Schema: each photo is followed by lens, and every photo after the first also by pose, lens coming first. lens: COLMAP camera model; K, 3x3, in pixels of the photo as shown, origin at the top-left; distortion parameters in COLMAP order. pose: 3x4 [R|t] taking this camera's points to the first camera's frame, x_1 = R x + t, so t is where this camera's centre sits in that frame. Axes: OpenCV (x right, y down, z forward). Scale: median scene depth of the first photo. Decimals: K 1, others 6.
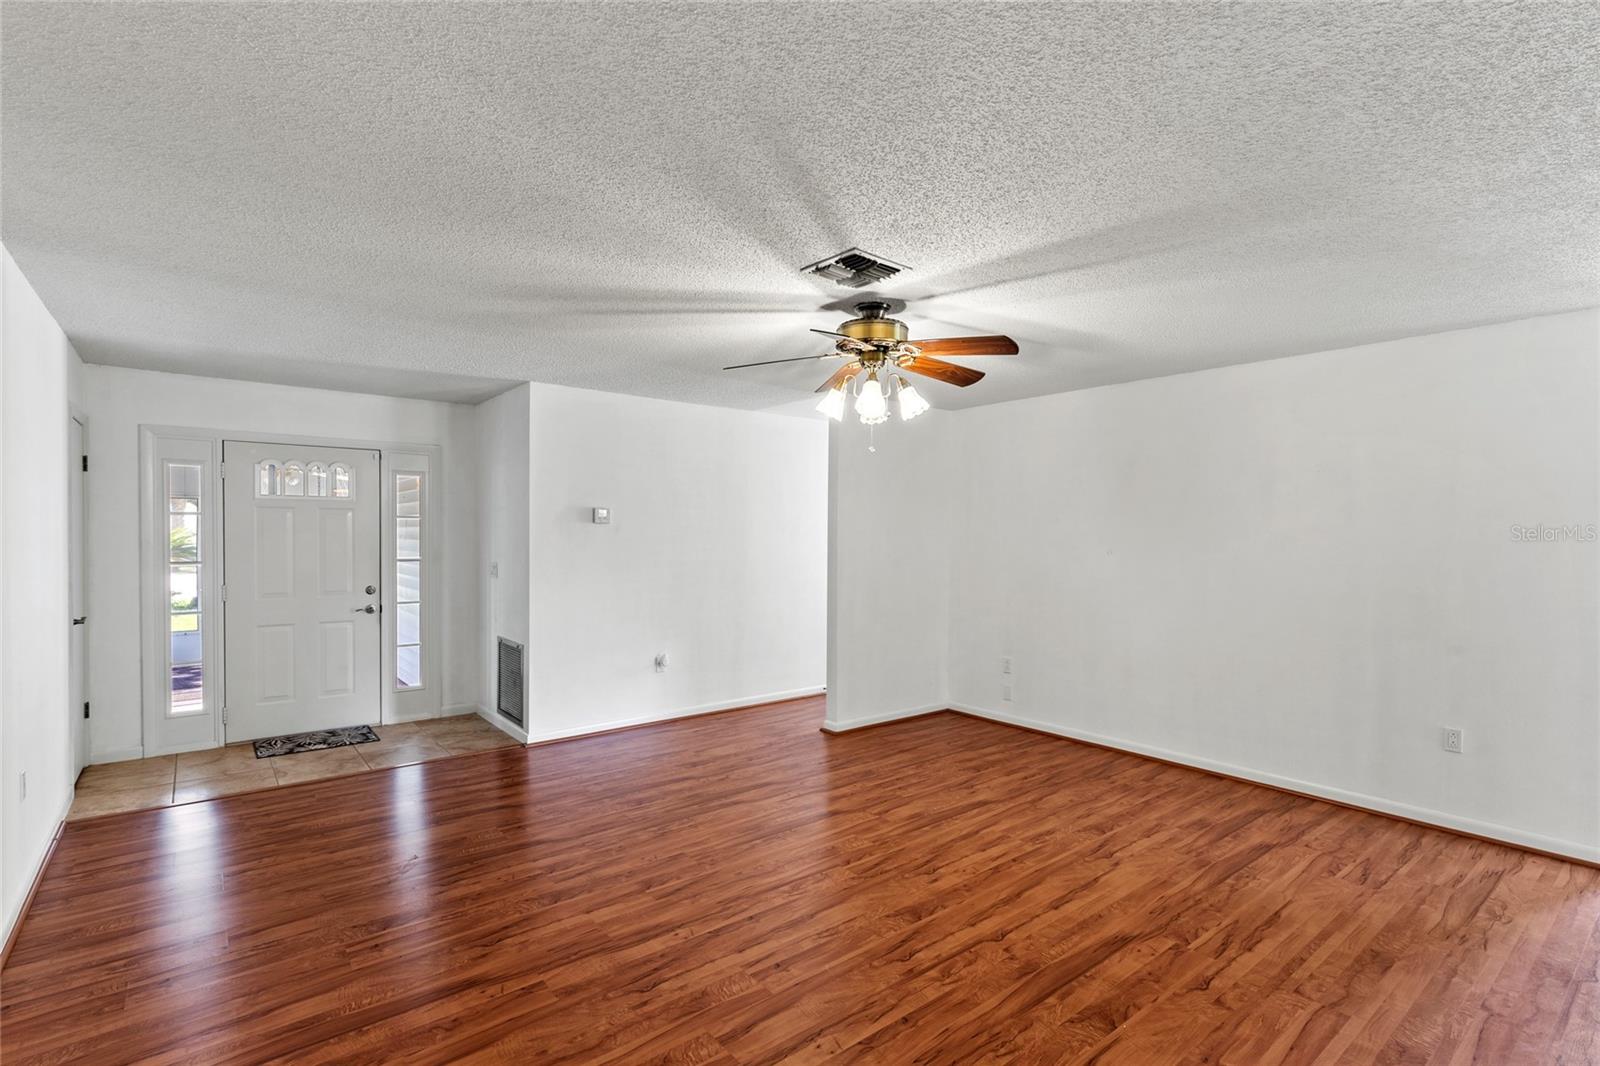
lens RADIAL K [[749.2, 0, 811.5], [0, 749.2, 547.1], [0, 0, 1]] dist [0.006900, -0.000901]
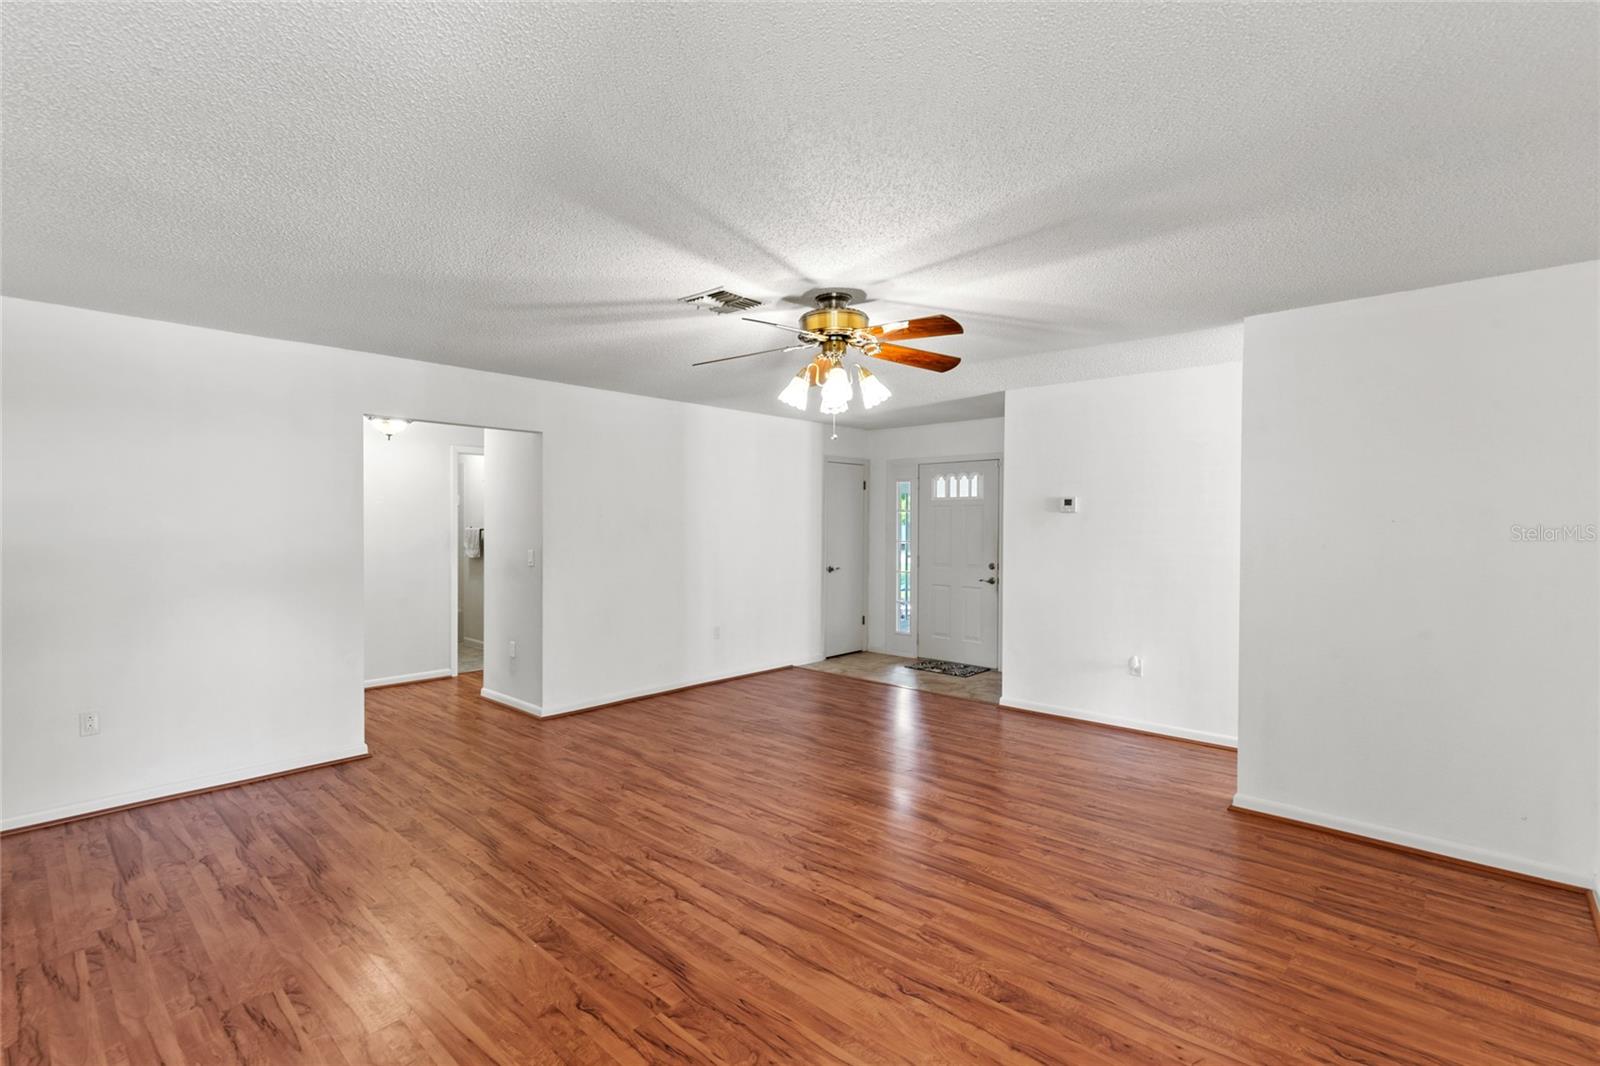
lens RADIAL K [[726.5, 0, 805.7], [0, 726.5, 525.3], [0, 0, 1]] dist [0.006626, -0.003507]
pose [[0.153124, -0.000510, -0.988207, 1.071733], [-0.019248, 0.999809, -0.003499, -0.006392], [0.988020, 0.019557, 0.153085, 0.830951]]
